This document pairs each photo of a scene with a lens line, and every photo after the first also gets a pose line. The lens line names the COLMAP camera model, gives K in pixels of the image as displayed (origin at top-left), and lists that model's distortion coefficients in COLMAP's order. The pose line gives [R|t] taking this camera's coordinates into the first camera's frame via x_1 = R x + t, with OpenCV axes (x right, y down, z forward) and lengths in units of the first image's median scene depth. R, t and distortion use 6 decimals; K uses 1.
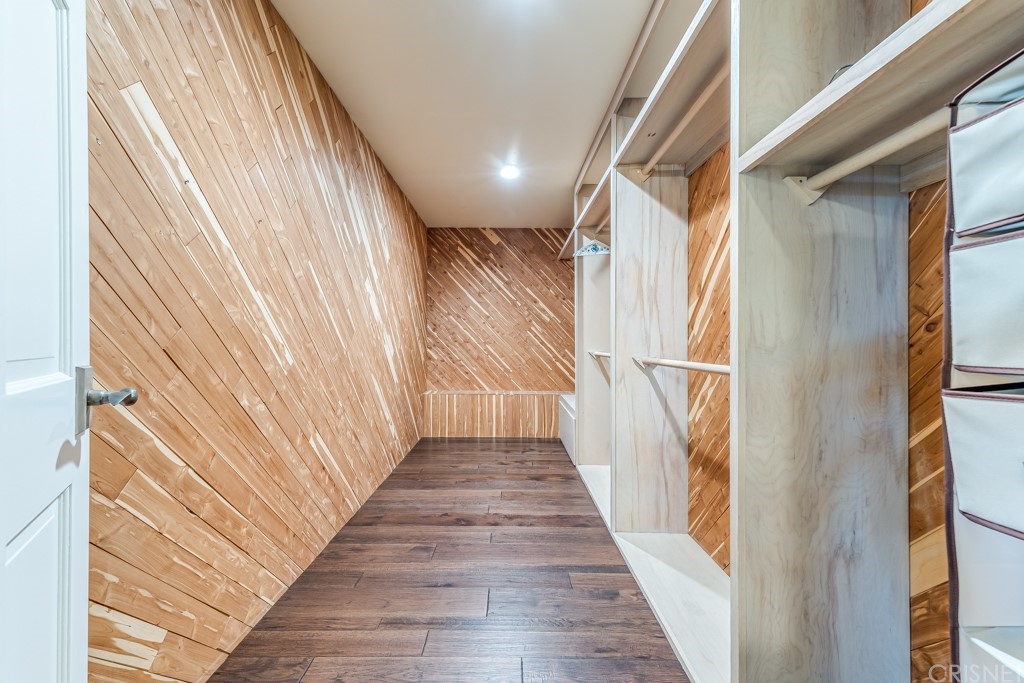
lens RADIAL K [[420.1, 0, 512.5], [0, 420.1, 339.1], [0, 0, 1]] dist [0.001695, 0.000007]
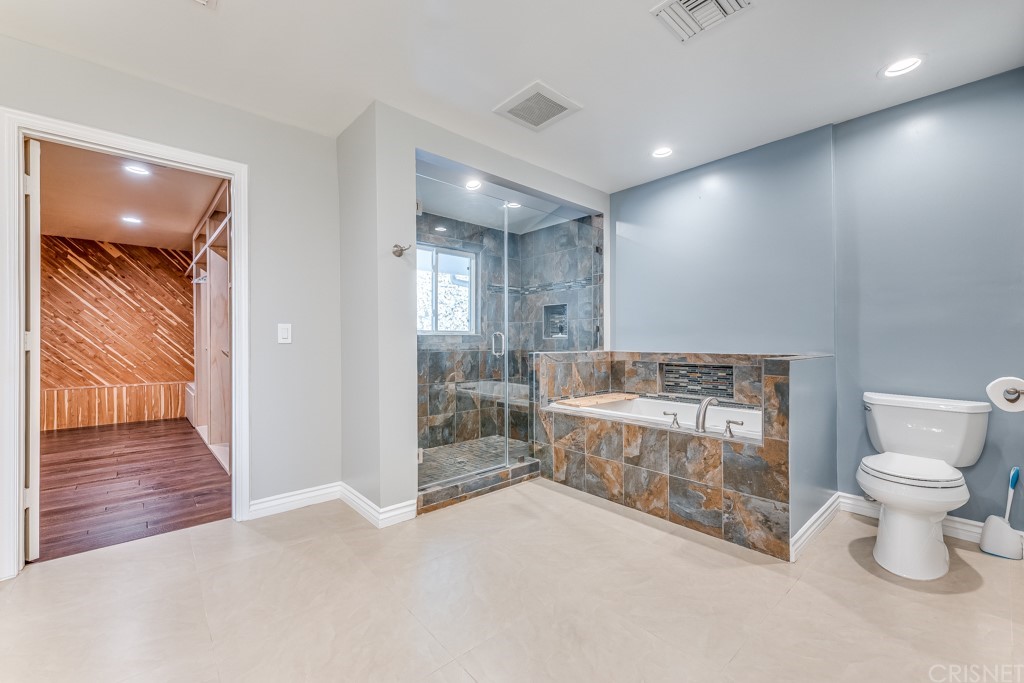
lens RADIAL K [[415.7, 0, 512.0], [0, 415.7, 341.5], [0, 0, 1]] dist [0.003171, 0.000358]
pose [[0.746379, -0.004571, 0.665505, 0.008468], [-0.000032, 0.999976, 0.006904, -0.003311], [-0.665521, -0.005174, 0.746361, -0.573906]]
